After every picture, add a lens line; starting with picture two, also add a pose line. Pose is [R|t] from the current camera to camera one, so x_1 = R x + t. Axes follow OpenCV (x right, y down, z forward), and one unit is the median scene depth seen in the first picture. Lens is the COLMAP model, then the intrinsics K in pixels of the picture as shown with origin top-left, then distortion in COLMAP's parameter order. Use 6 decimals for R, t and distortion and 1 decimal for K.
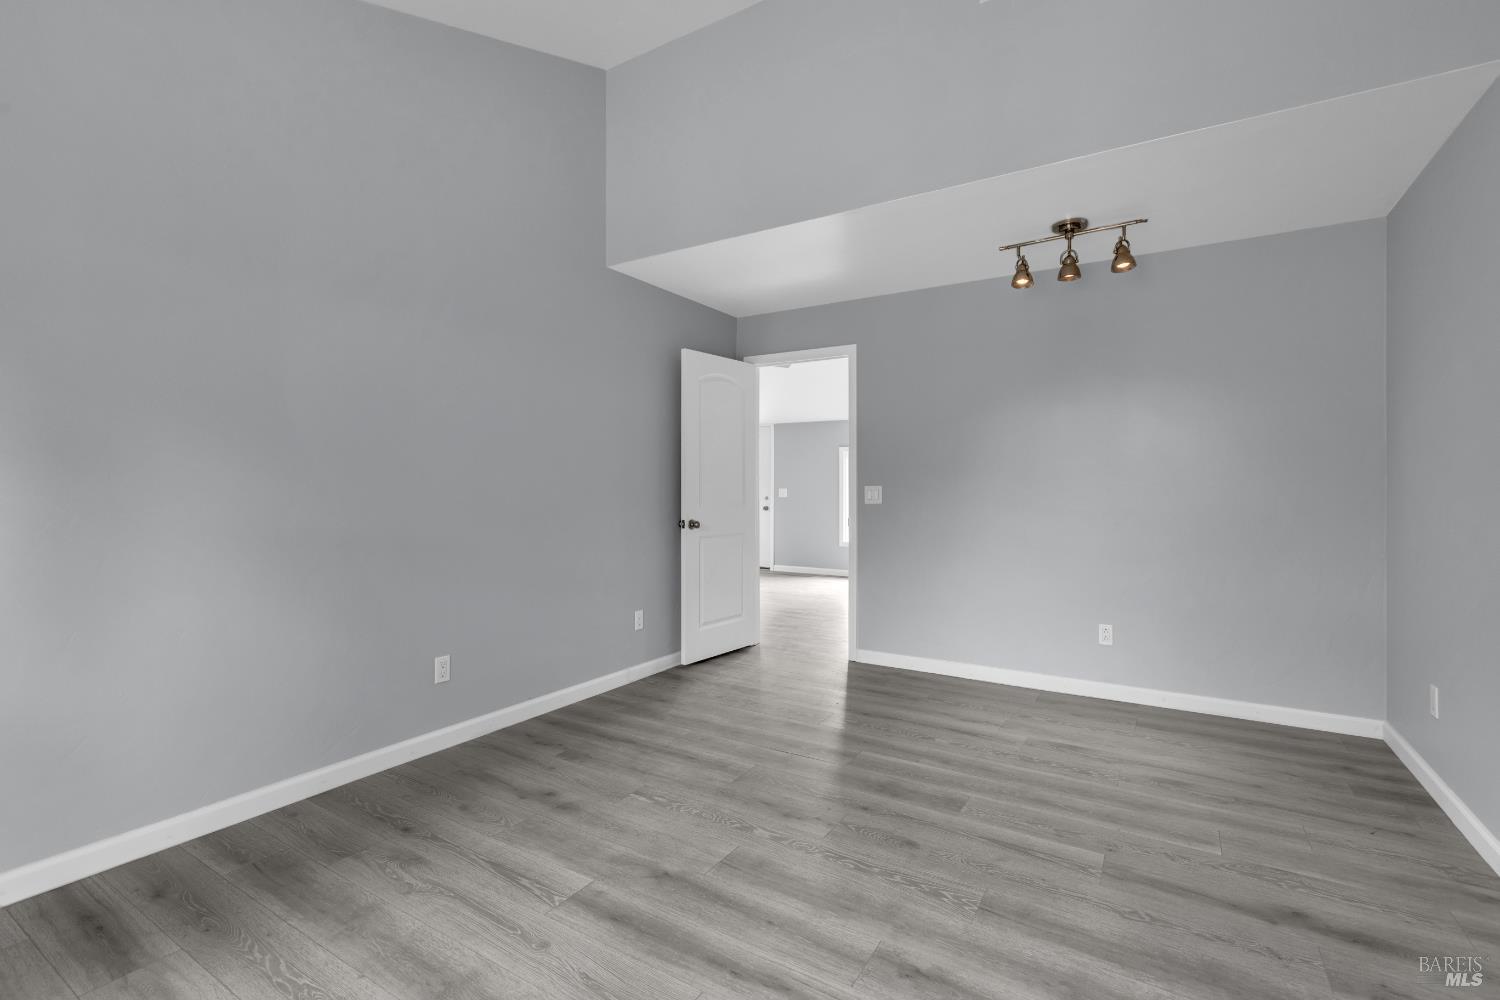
lens RADIAL K [[678.4, 0, 745.7], [0, 678.4, 491.8], [0, 0, 1]] dist [0.003278, -0.000137]
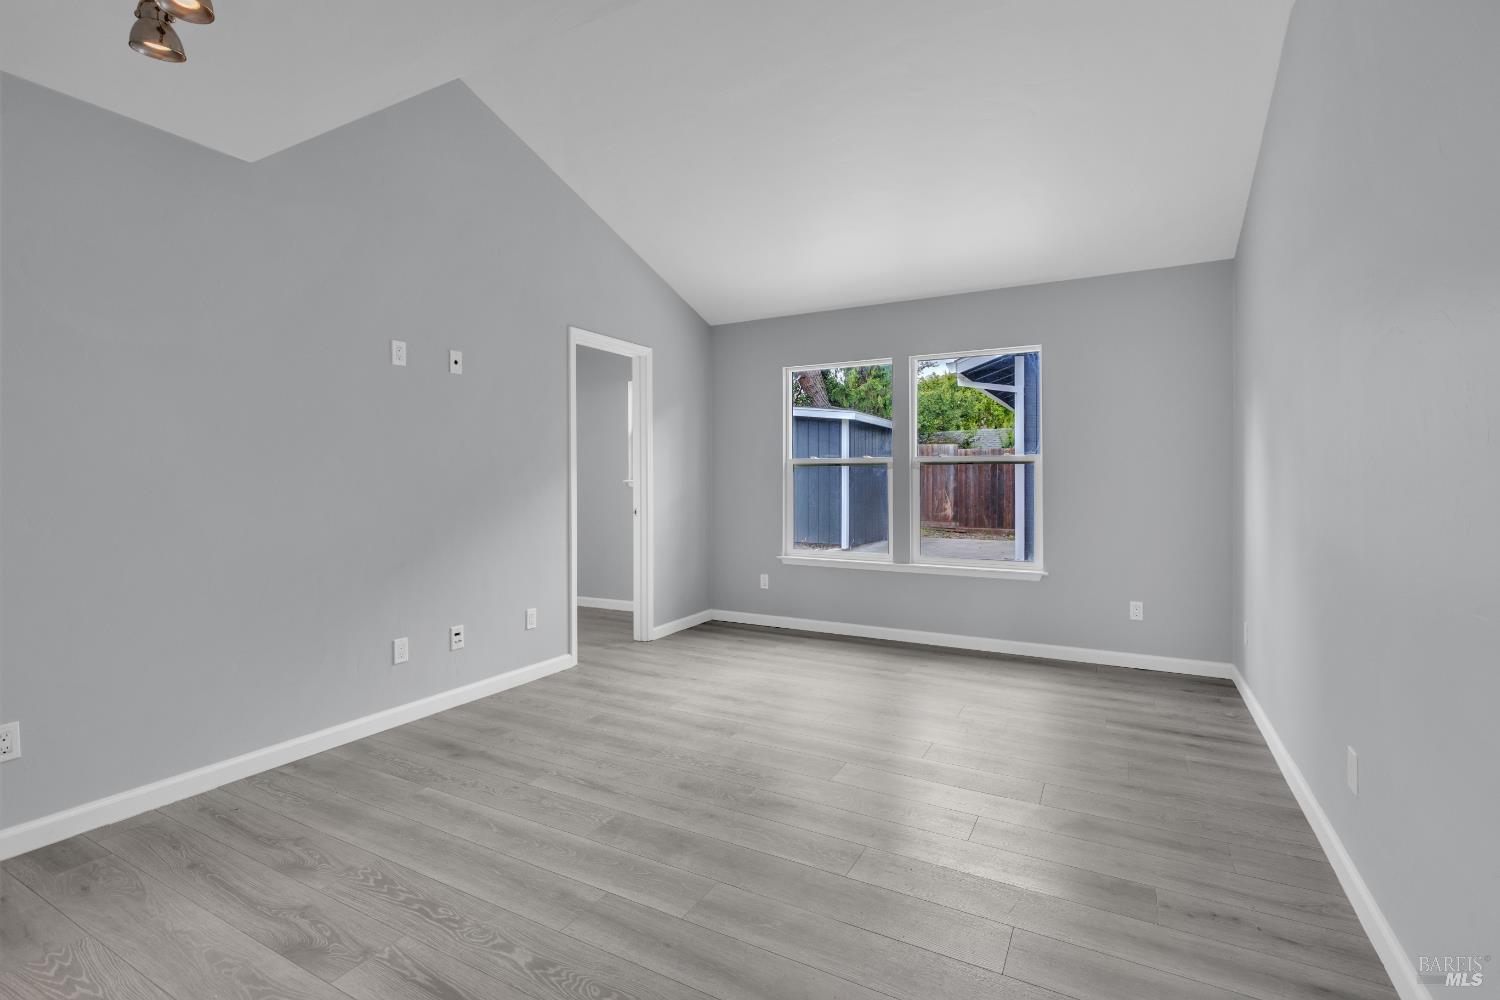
lens RADIAL K [[678.4, 0, 745.7], [0, 678.4, 491.8], [0, 0, 1]] dist [0.003278, -0.000137]
pose [[-0.998533, 0.001440, -0.054129, 0.173184], [0.000204, 0.999740, 0.022822, -0.011325], [0.054148, 0.022777, -0.998273, 1.879110]]
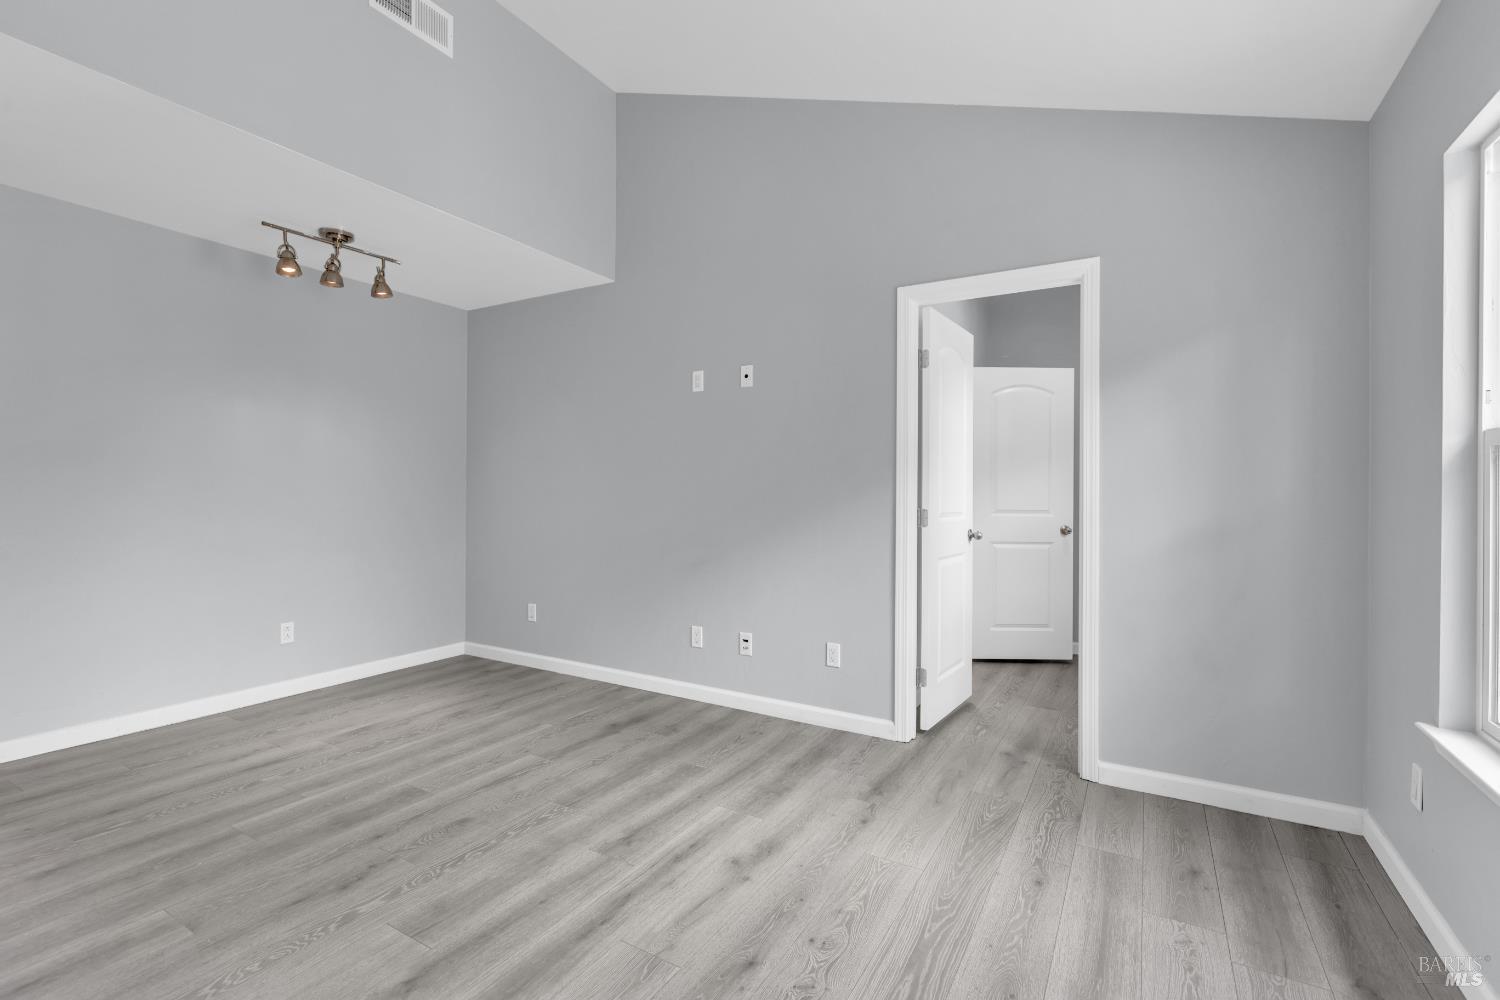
lens RADIAL K [[678.4, 0, 745.7], [0, 678.4, 491.8], [0, 0, 1]] dist [0.003278, -0.000137]
pose [[-0.023929, -0.003638, 0.999707, -0.730627], [-0.001435, 0.999992, 0.003604, -0.005200], [-0.999713, -0.001349, -0.023934, 0.506345]]
